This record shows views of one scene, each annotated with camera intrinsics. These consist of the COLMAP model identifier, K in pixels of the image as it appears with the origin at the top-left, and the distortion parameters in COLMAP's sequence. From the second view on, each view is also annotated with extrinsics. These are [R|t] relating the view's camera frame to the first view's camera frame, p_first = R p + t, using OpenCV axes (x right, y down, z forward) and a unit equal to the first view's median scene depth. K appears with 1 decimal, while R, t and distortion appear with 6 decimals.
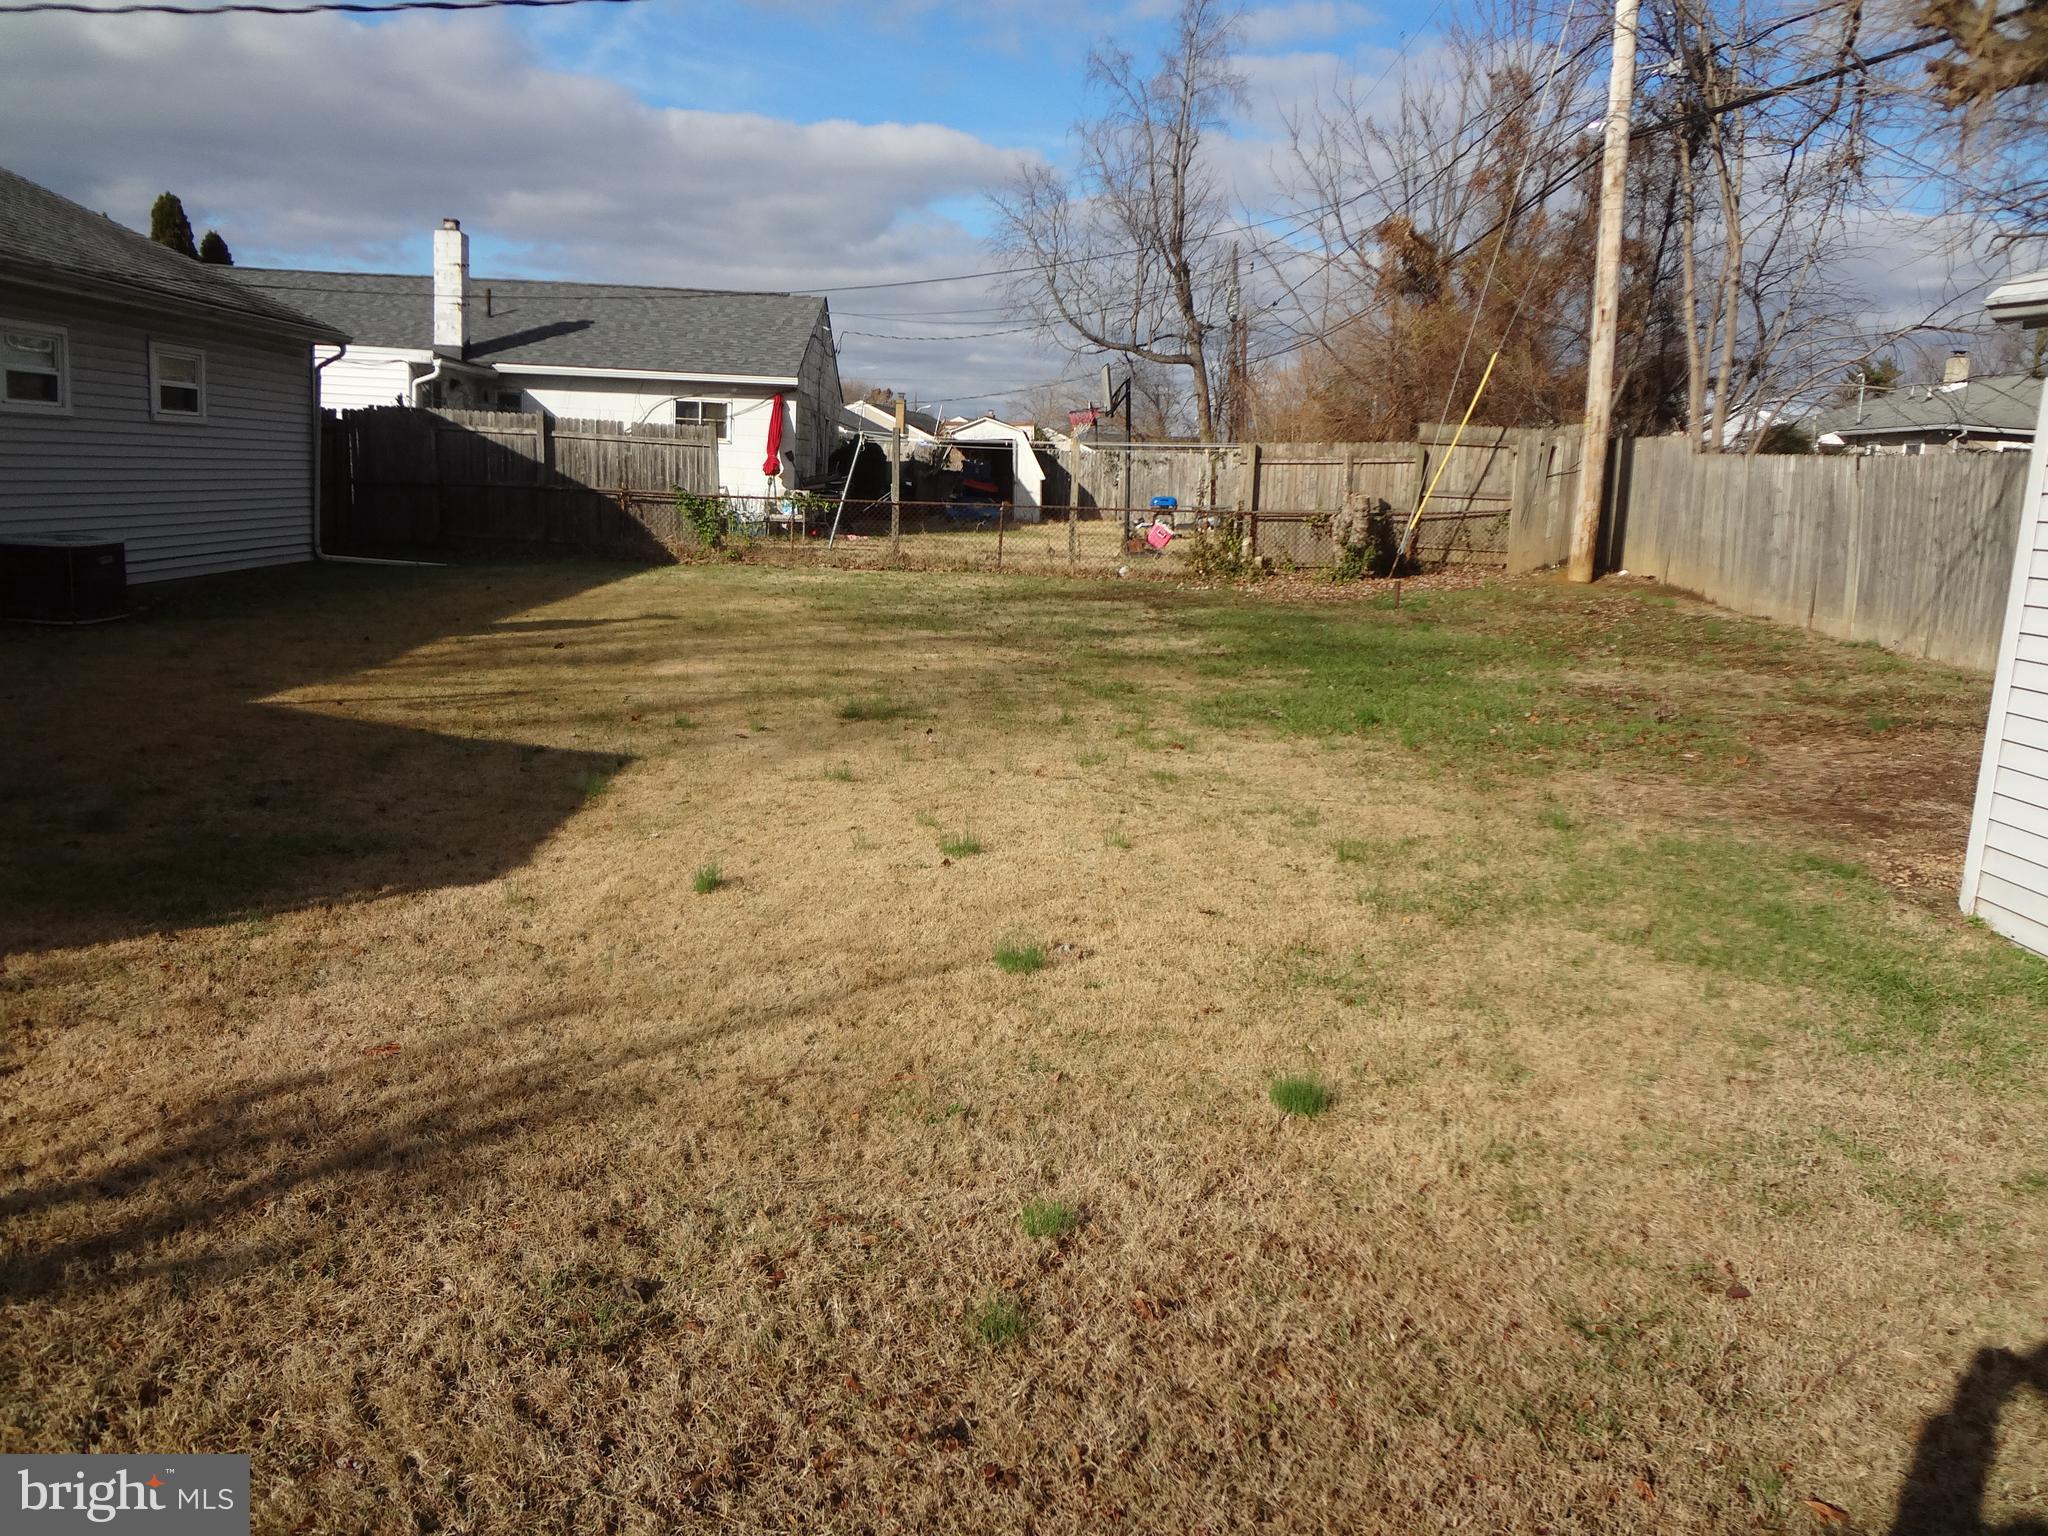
lens RADIAL K [[1509.1, 0, 1004.1], [0, 1509.1, 763.9], [0, 0, 1]] dist [-0.069892, 0.023893]
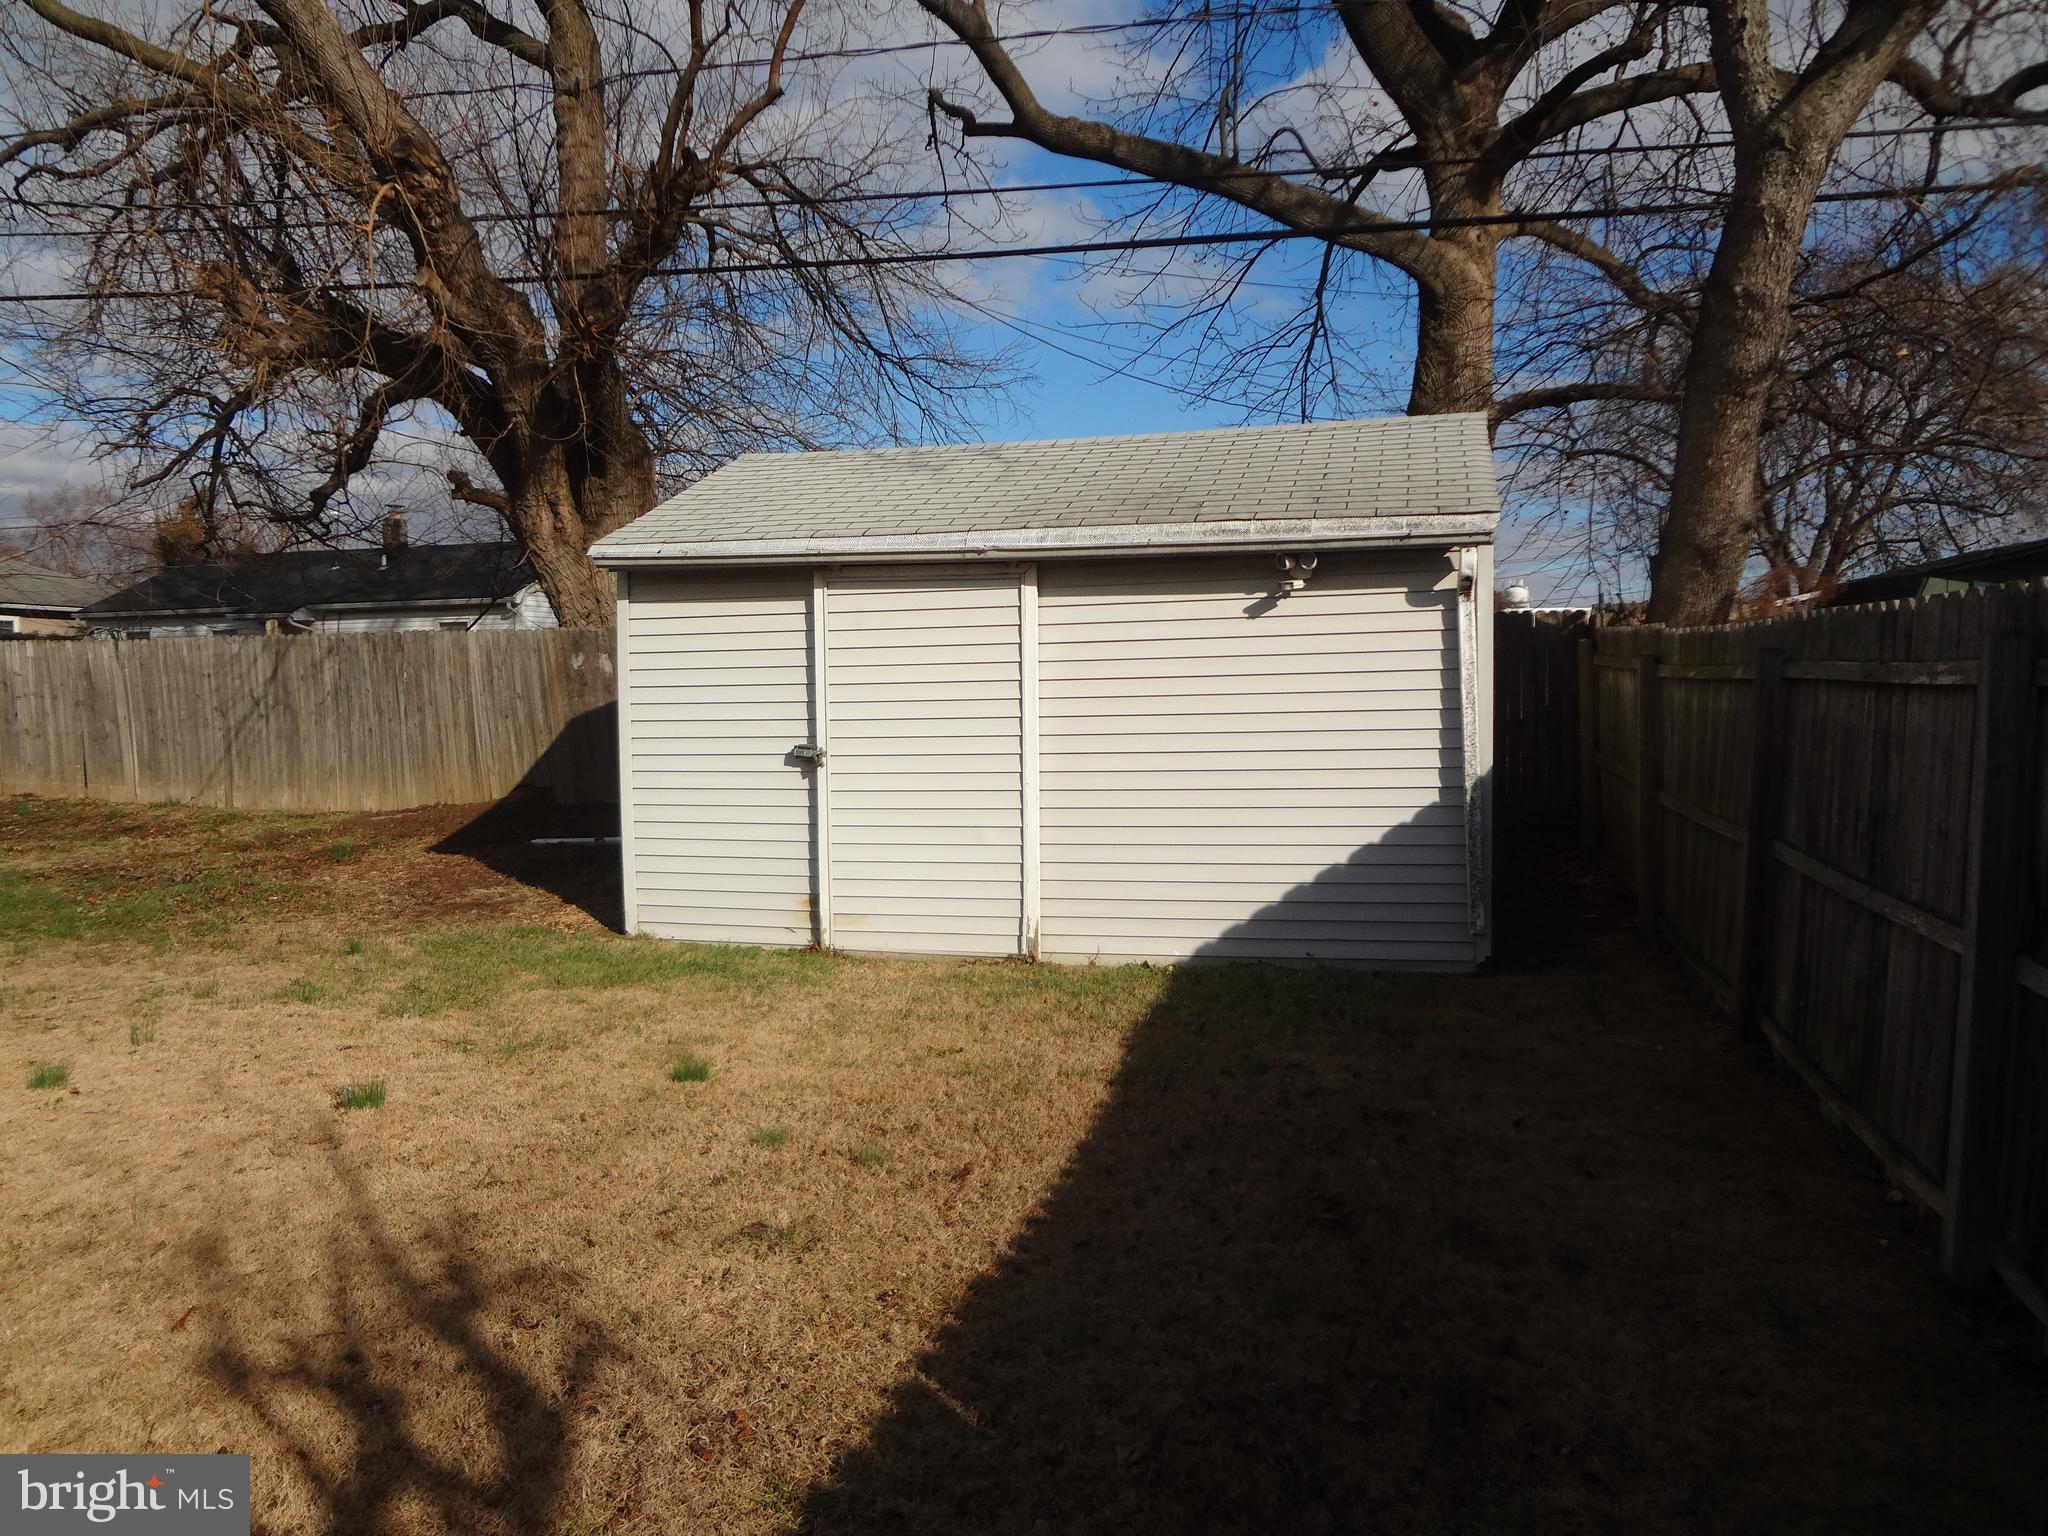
lens RADIAL K [[1509.1, 0, 1032.6], [0, 1509.1, 769.4], [0, 0, 1]] dist [-0.069892, 0.023893]
pose [[0.274867, -0.100087, 0.956259, -0.344001], [0.200428, 0.978683, 0.044823, -0.026069], [-0.940360, 0.179341, 0.289067, 0.044473]]
